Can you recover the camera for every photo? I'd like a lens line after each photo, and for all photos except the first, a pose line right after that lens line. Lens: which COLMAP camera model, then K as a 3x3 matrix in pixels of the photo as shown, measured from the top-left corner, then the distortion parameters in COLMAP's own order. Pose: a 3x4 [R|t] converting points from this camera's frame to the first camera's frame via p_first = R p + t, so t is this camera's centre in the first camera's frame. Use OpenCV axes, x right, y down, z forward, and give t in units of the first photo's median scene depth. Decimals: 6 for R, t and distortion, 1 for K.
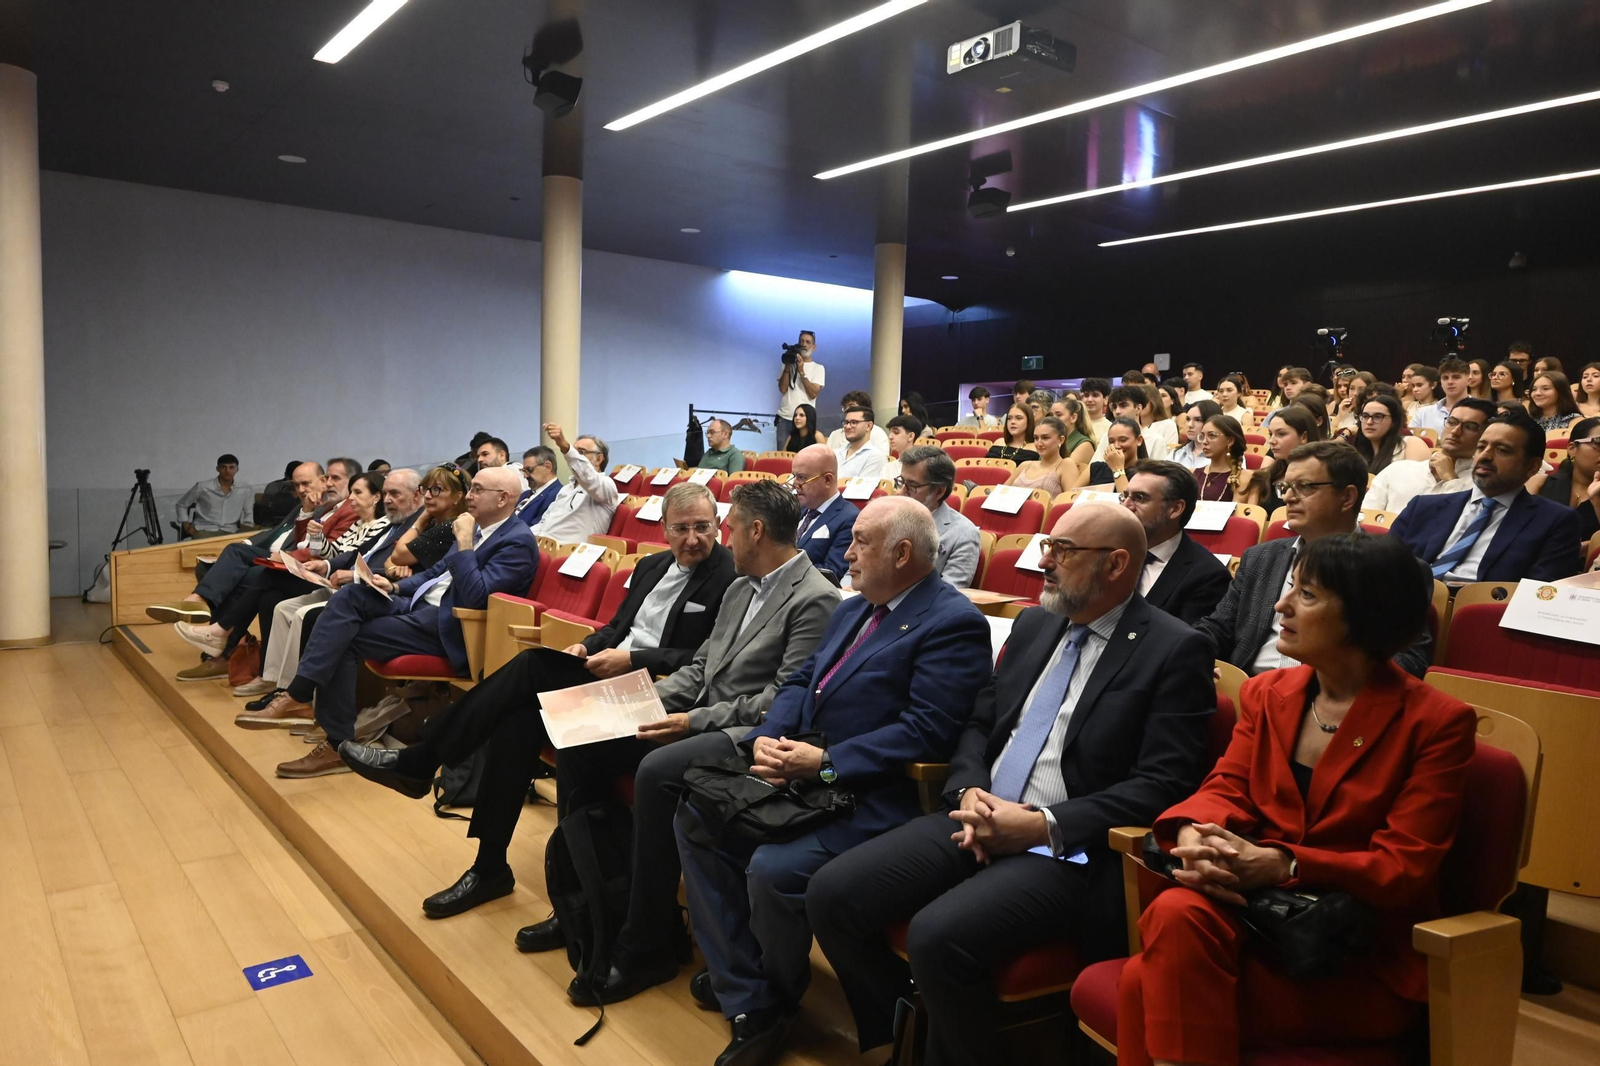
lens RADIAL K [[1146.5, 0, 805.8], [0, 1146.5, 534.3], [0, 0, 1]] dist [-0.007551, 0.019249]
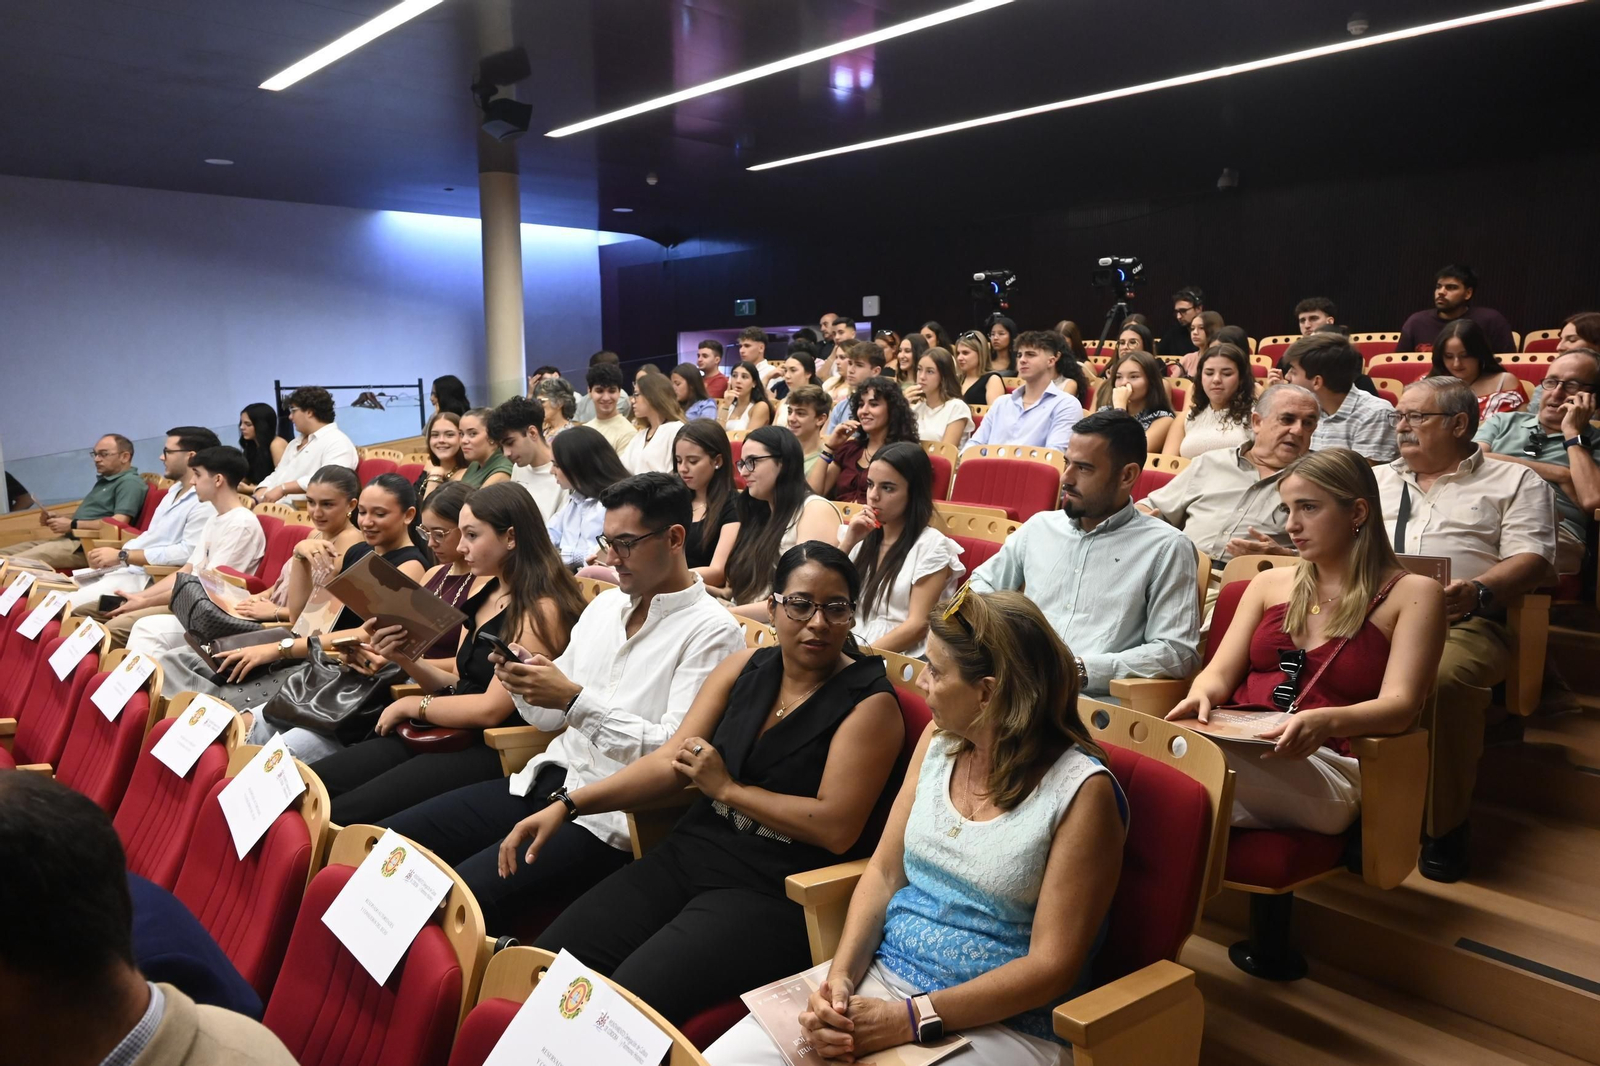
lens RADIAL K [[1146.5, 0, 789.4], [0, 1146.5, 531.2], [0, 0, 1]] dist [-0.007551, 0.019249]
pose [[0.997351, -0.044736, 0.057363, 0.230218], [0.040810, 0.996859, 0.067869, -0.052335], [-0.060219, -0.065348, 0.996044, 0.180153]]
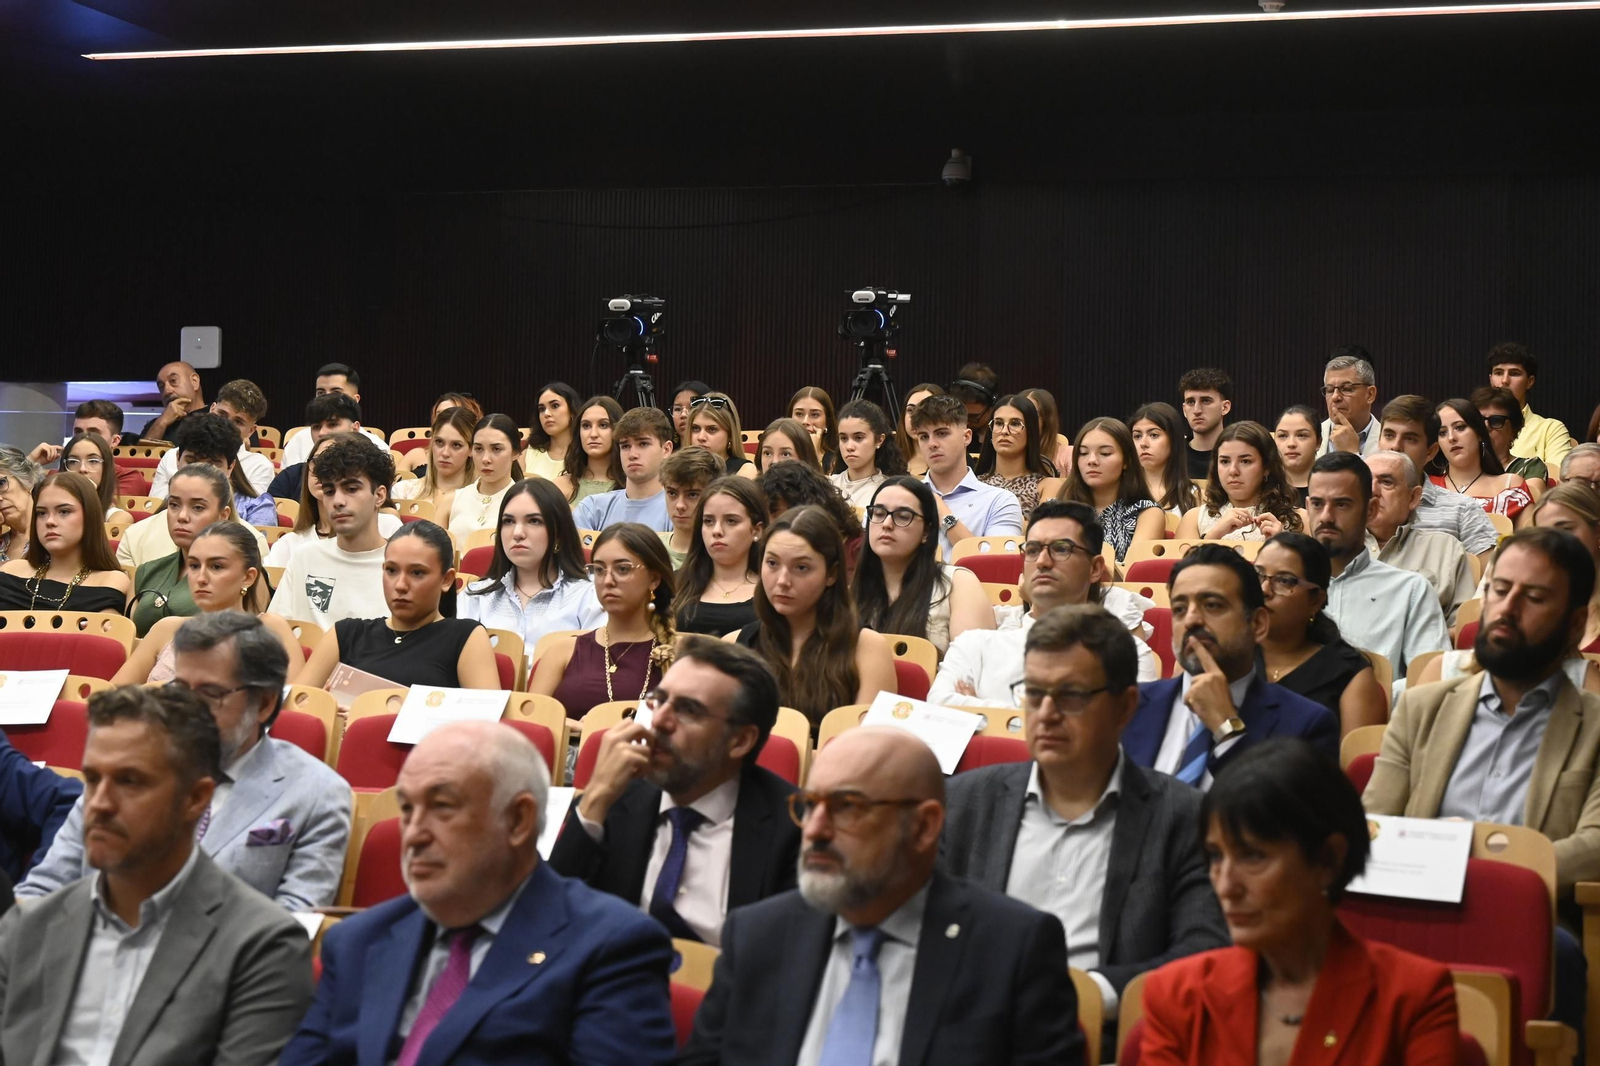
lens RADIAL K [[3375.8, 0, 794.9], [0, 3375.8, 525.8], [0, 0, 1]] dist [-0.189846, 0.000000]
pose [[0.847954, -0.002809, 0.530063, -0.157453], [0.043190, 0.997027, -0.063808, -0.004787], [-0.528308, 0.077000, 0.845554, -0.113909]]
